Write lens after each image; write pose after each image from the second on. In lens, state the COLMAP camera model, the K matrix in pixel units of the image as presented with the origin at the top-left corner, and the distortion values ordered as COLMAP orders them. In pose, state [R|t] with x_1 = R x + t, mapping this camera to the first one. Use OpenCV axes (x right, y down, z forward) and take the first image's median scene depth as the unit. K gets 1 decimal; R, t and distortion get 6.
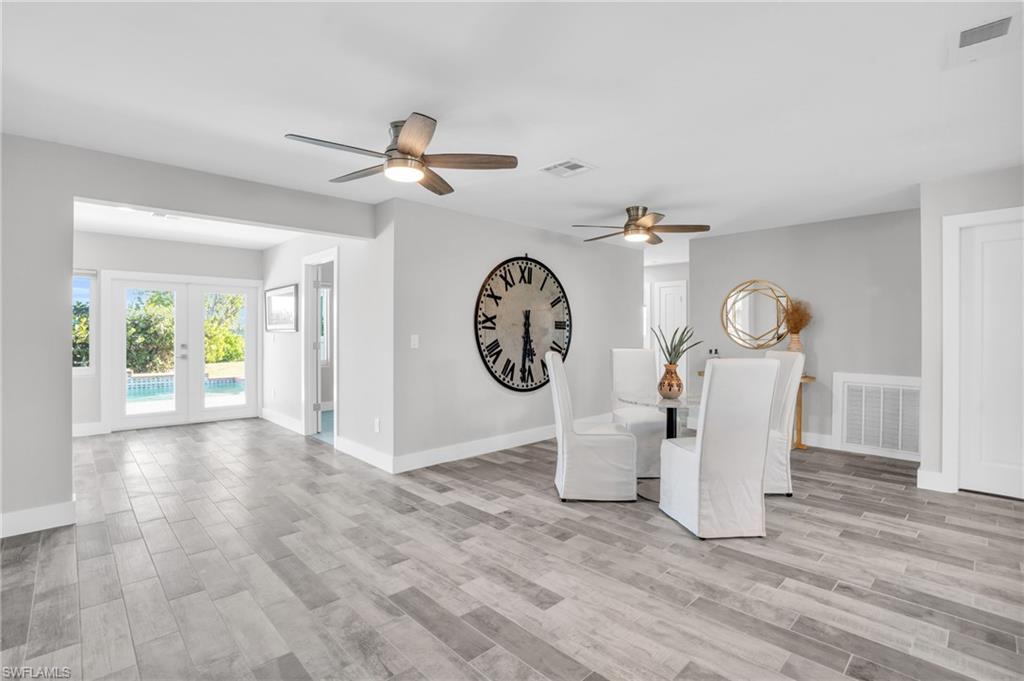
lens RADIAL K [[475.9, 0, 511.3], [0, 475.9, 336.6], [0, 0, 1]] dist [-0.074420, 0.026745]
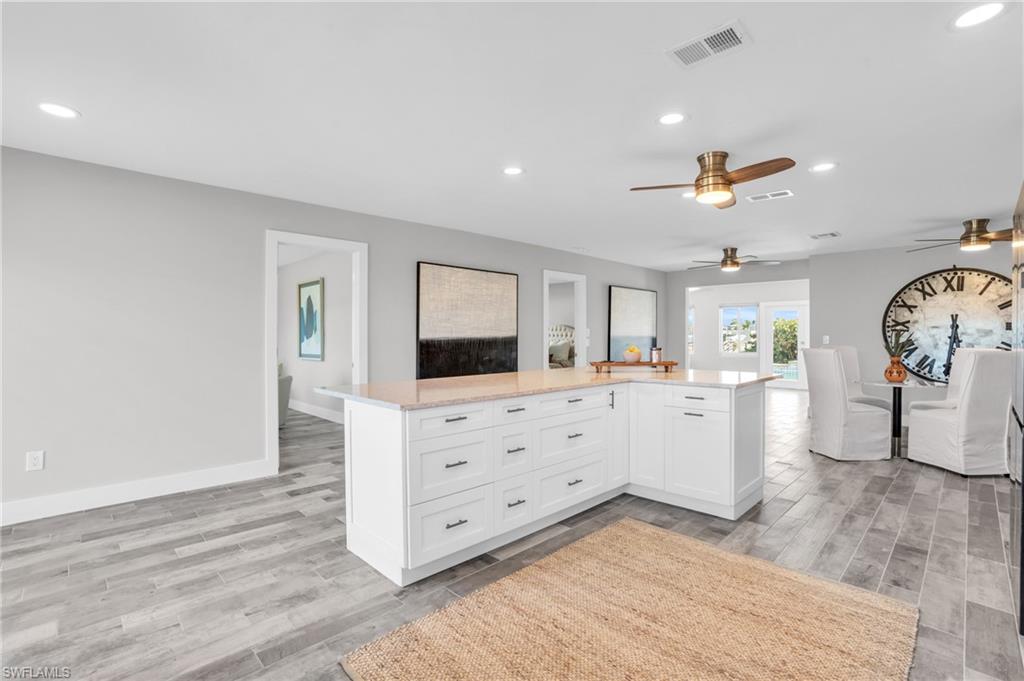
lens RADIAL K [[469.0, 0, 507.2], [0, 469.0, 339.2], [0, 0, 1]] dist [-0.069315, 0.025021]
pose [[0.000598, 0.005948, -0.999982, 1.633939], [-0.007385, 0.999955, 0.005944, 0.008670], [0.999973, 0.007381, 0.000642, -0.118001]]
